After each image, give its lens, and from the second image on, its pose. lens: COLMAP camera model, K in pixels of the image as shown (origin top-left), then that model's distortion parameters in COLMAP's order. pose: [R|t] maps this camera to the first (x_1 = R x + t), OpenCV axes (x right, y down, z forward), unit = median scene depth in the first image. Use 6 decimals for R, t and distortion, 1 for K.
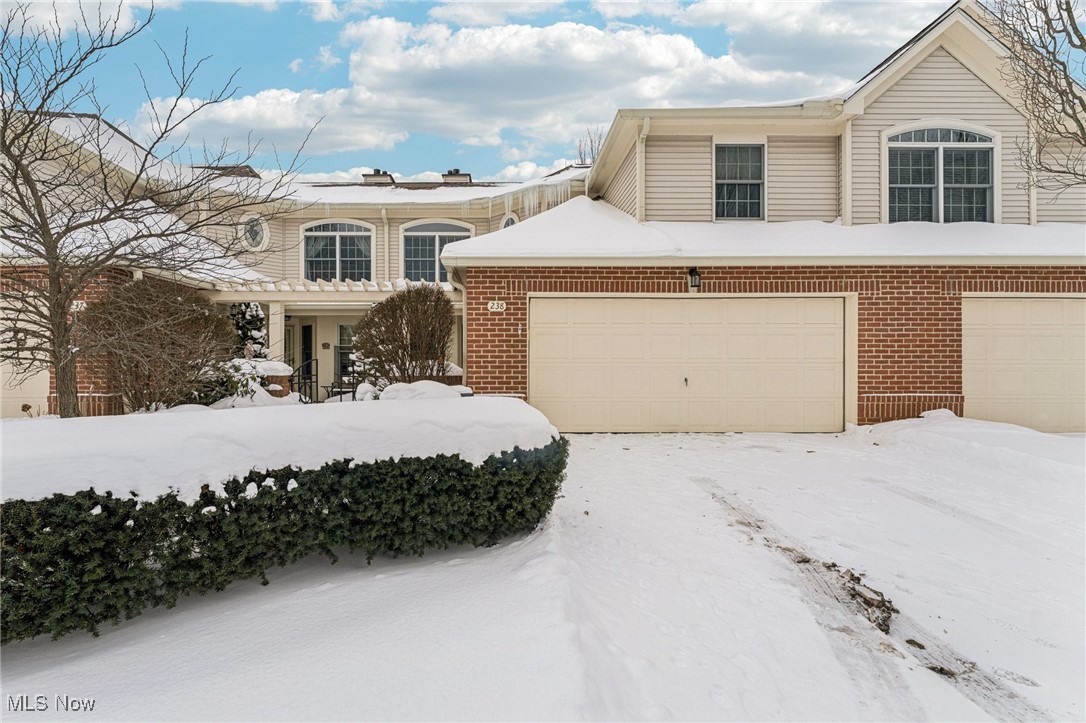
lens RADIAL K [[443.3, 0, 542.3], [0, 443.3, 362.8], [0, 0, 1]] dist [-0.002494, 0.000294]
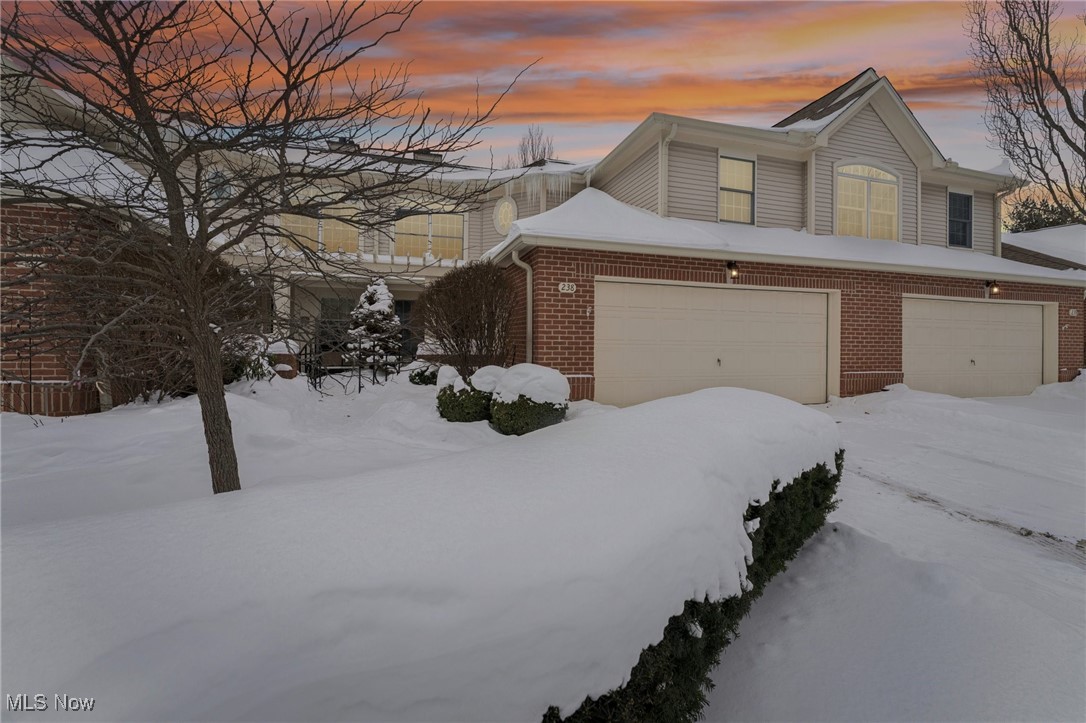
lens RADIAL K [[391.8, 0, 547.0], [0, 391.8, 336.2], [0, 0, 1]] dist [-0.000213, 0.000150]
pose [[0.968113, 0.015420, 0.250039, -0.362944], [-0.014449, 0.999879, -0.005721, -0.011854], [-0.250097, 0.001926, 0.968219, 0.150203]]
